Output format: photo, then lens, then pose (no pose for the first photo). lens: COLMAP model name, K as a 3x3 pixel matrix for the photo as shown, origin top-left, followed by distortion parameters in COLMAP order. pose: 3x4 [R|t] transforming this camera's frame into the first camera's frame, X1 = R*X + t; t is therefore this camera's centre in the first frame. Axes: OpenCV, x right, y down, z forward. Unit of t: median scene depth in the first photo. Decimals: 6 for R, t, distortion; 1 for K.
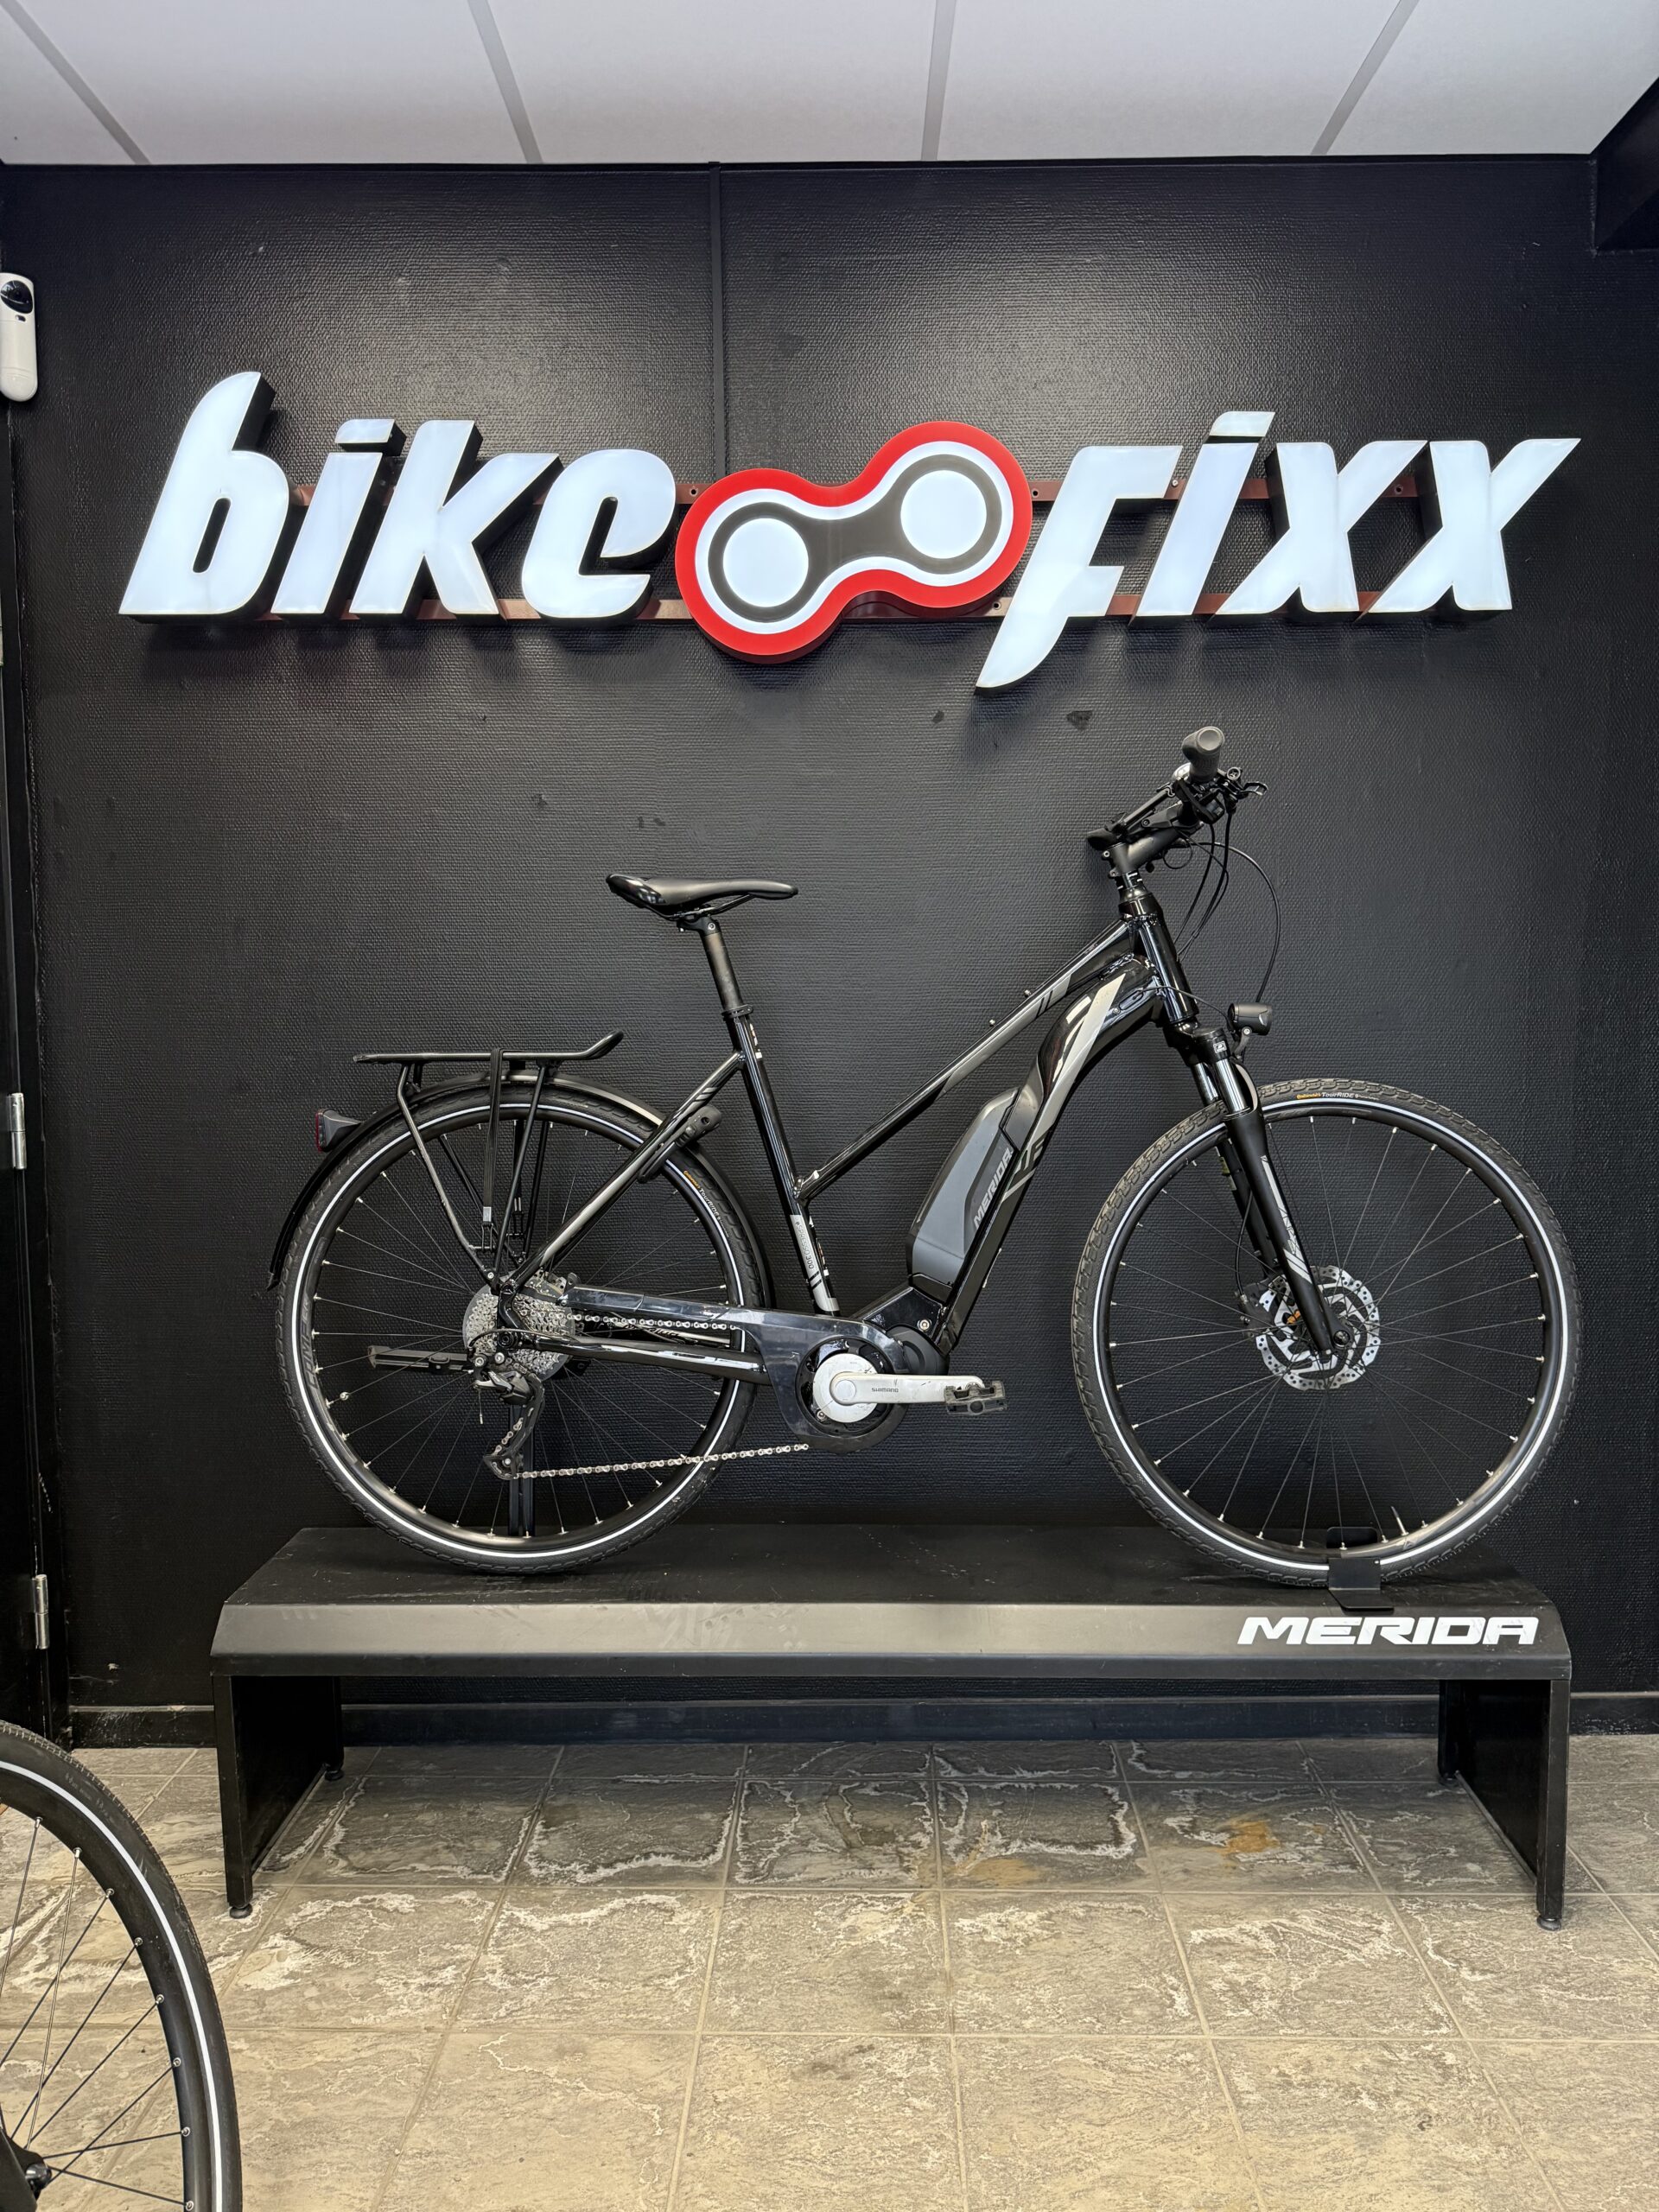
lens RADIAL K [[1568.2, 0, 831.8], [0, 1568.2, 1115.1], [0, 0, 1]] dist [0.004645, -0.014759]
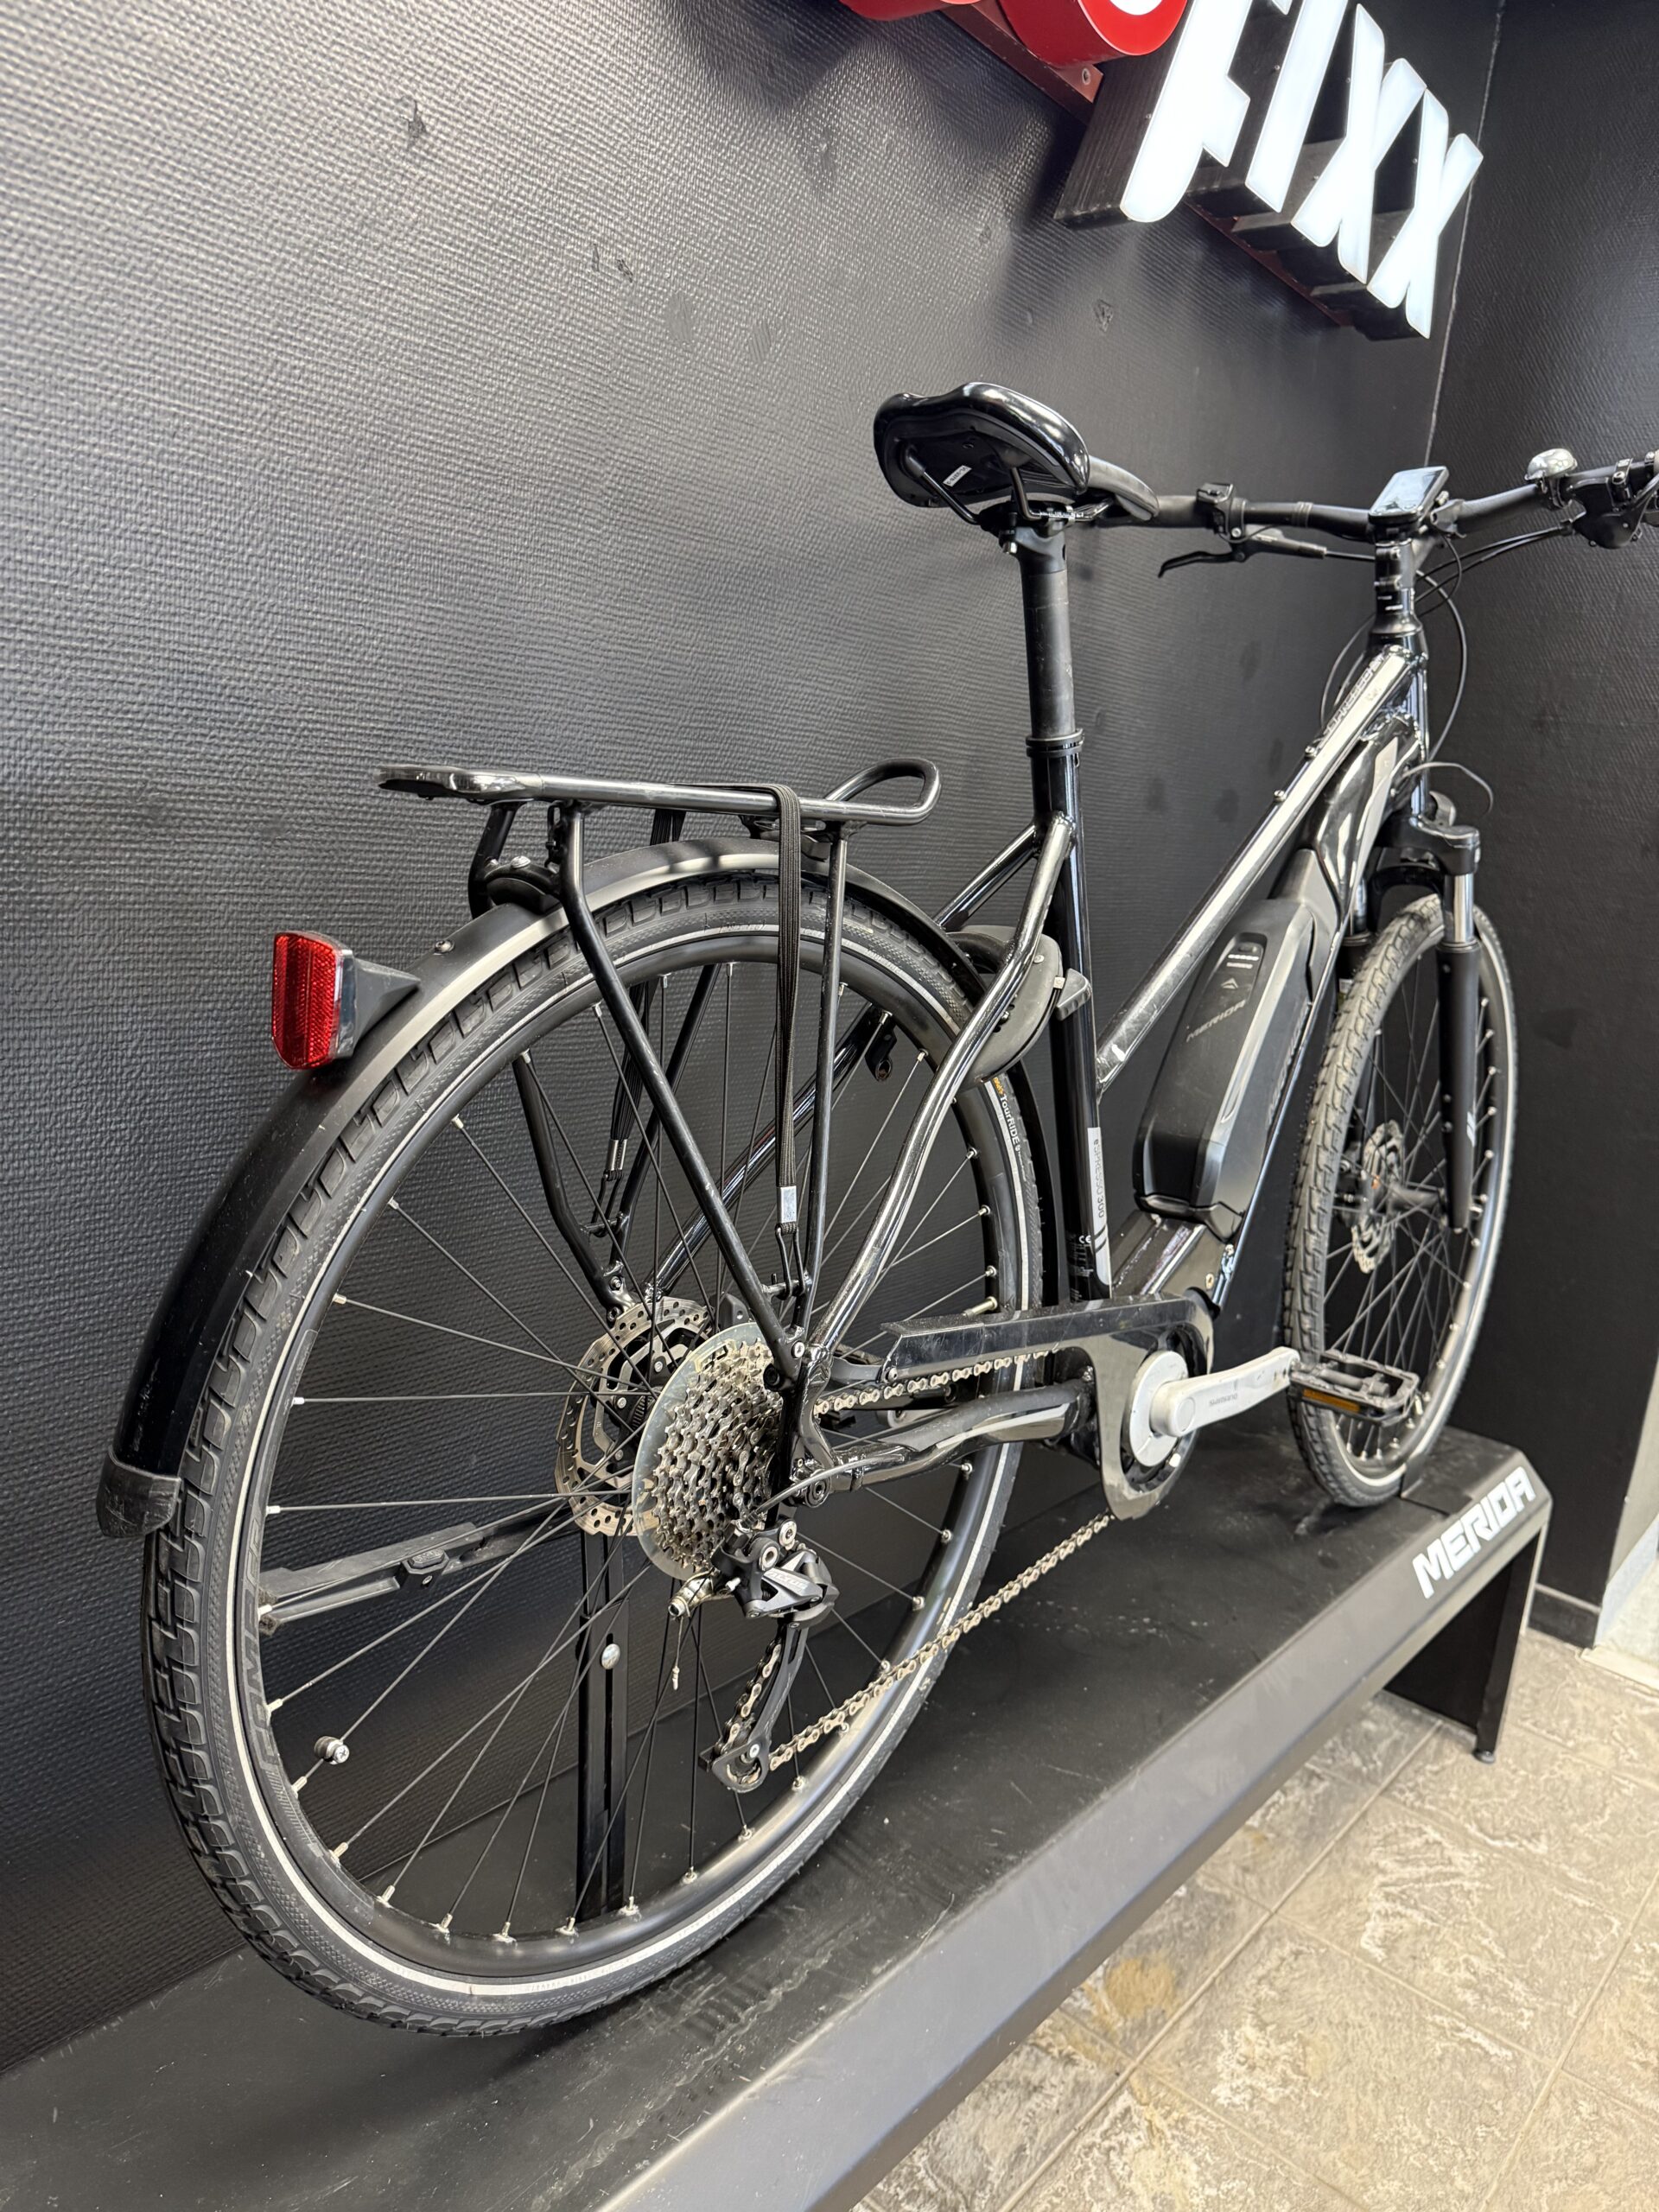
lens RADIAL K [[1568.2, 0, 830.0], [0, 1568.2, 1108.7], [0, 0, 1]] dist [0.004645, -0.014759]
pose [[0.618298, -0.090949, 0.780664, -0.481574], [-0.044575, 0.987625, 0.150364, -0.020399], [-0.784679, -0.127768, 0.606593, 0.687591]]
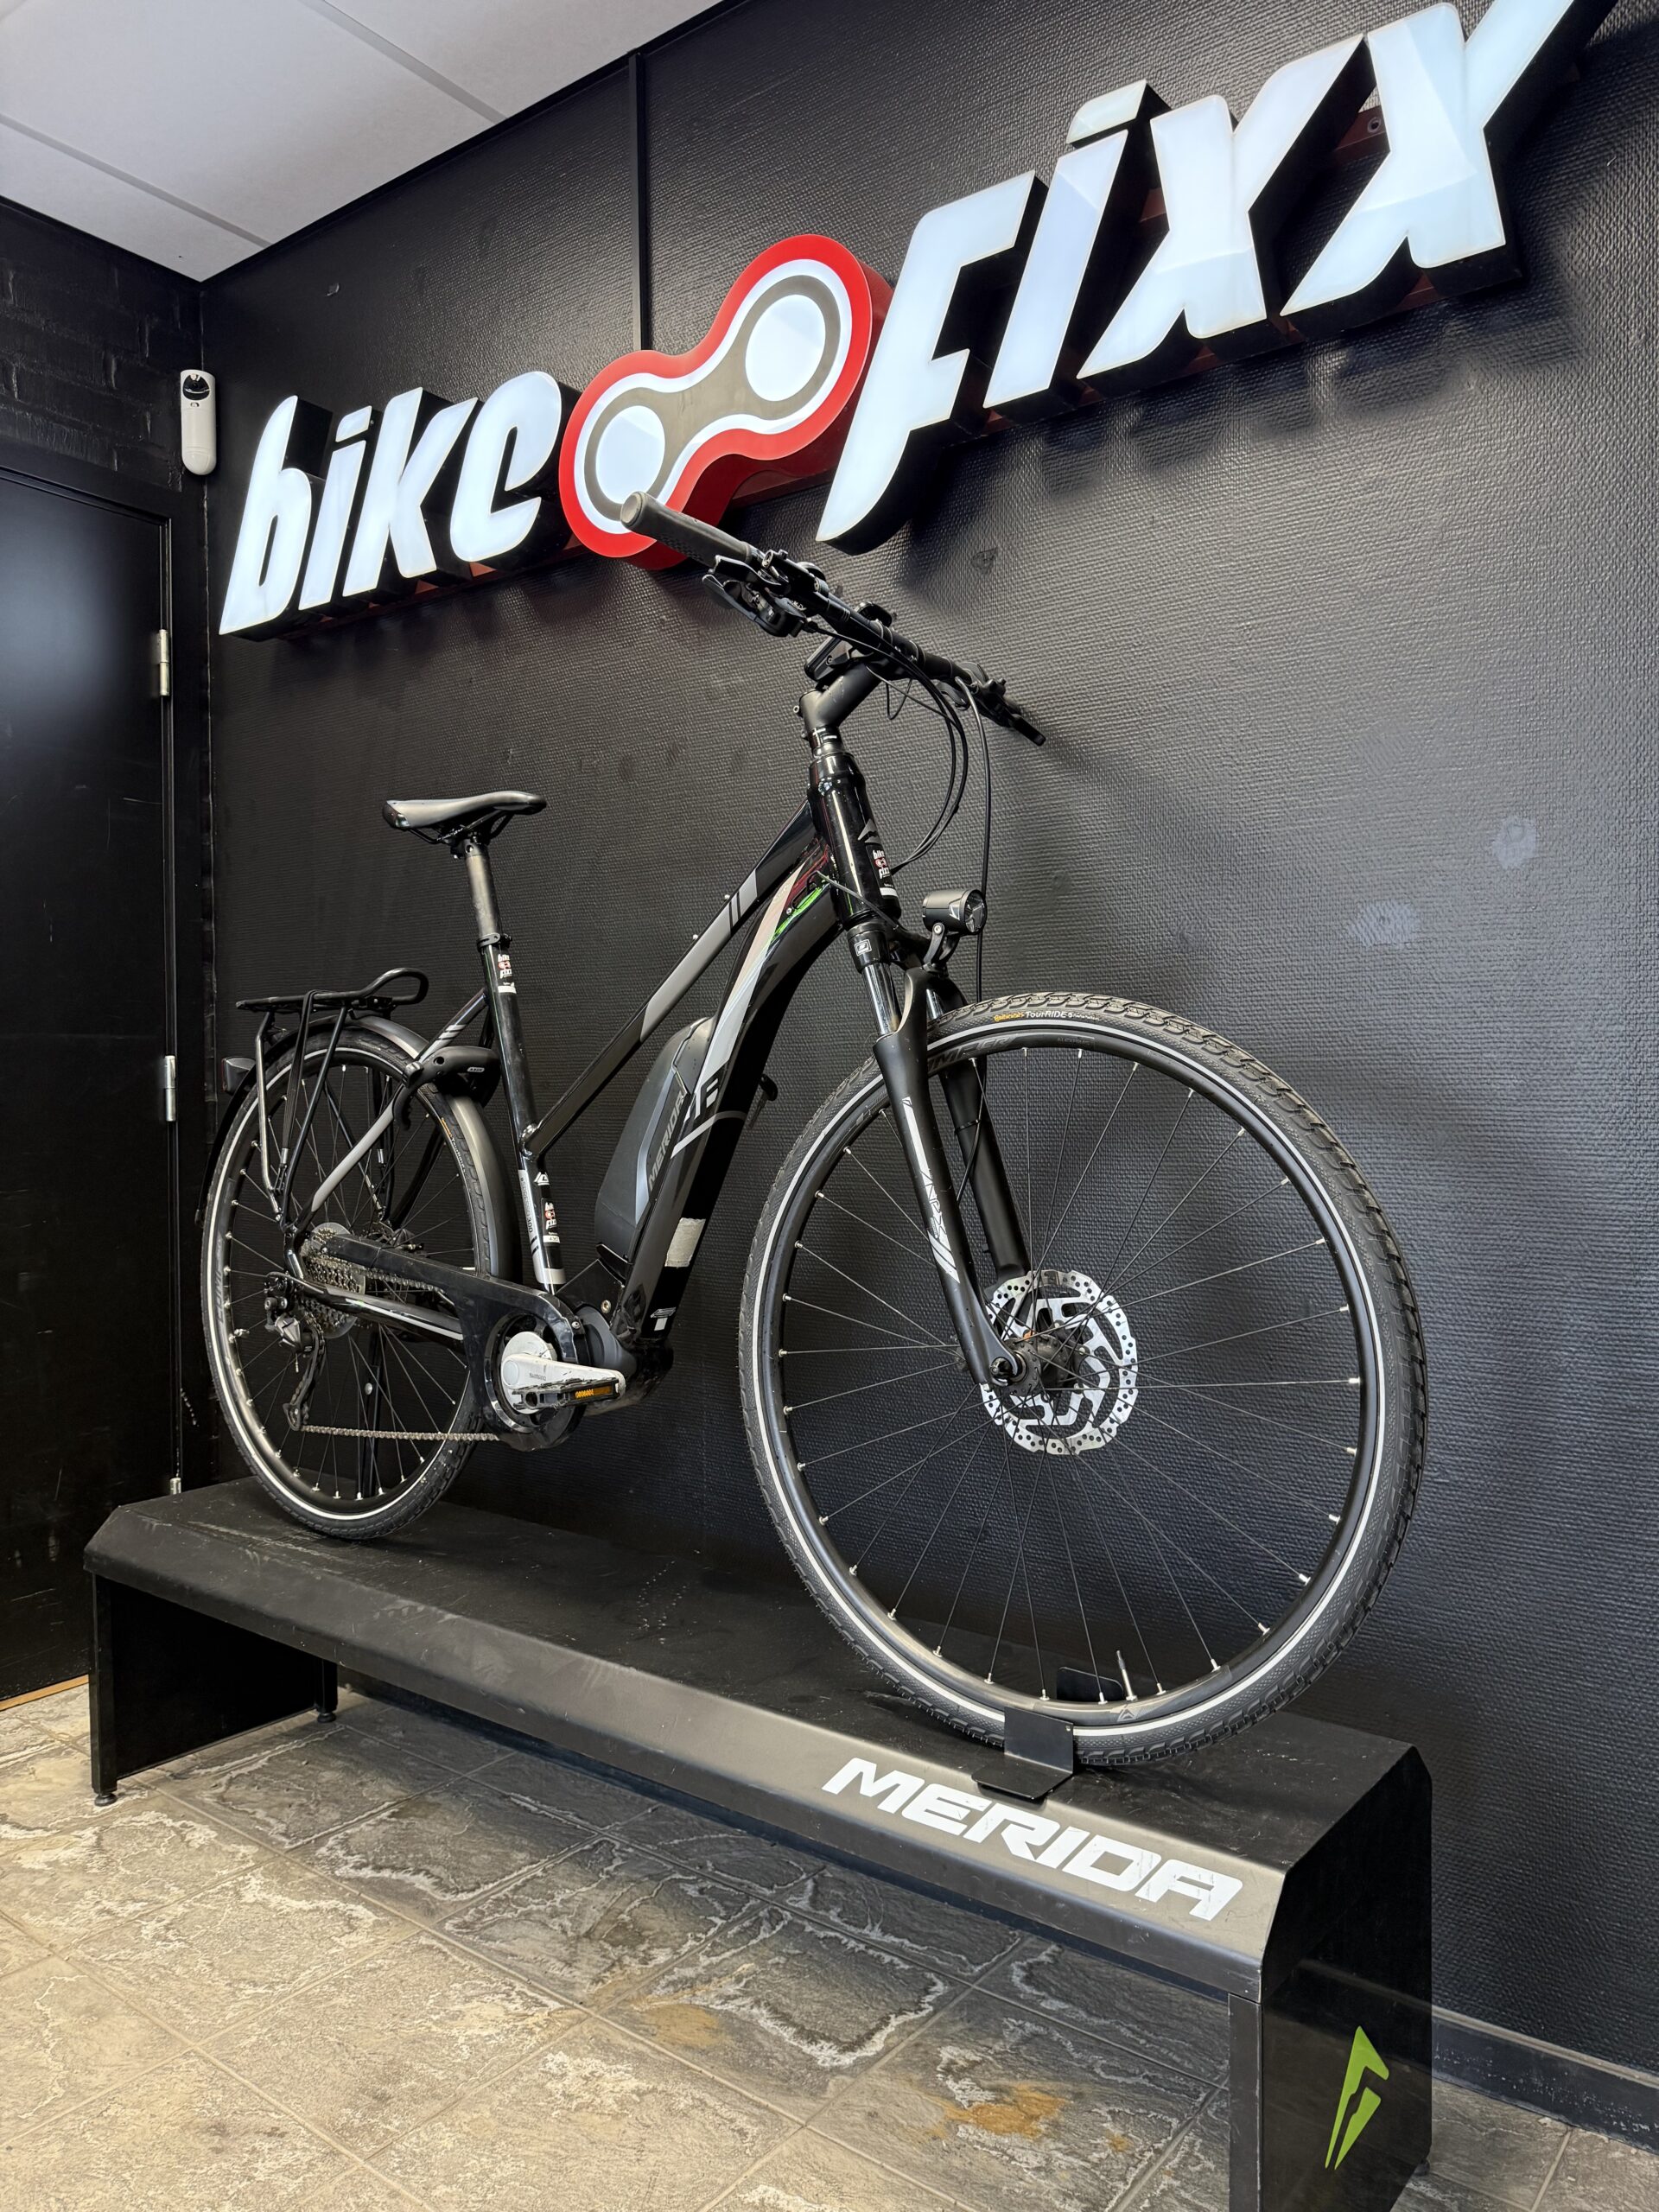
lens RADIAL K [[1568.2, 0, 832.8], [0, 1568.2, 1107.8], [0, 0, 1]] dist [0.004645, -0.014759]
pose [[0.803666, 0.008953, -0.595013, 0.595658], [-0.044560, 0.997985, -0.045170, 0.057486], [0.593410, 0.062815, 0.802446, 0.371960]]
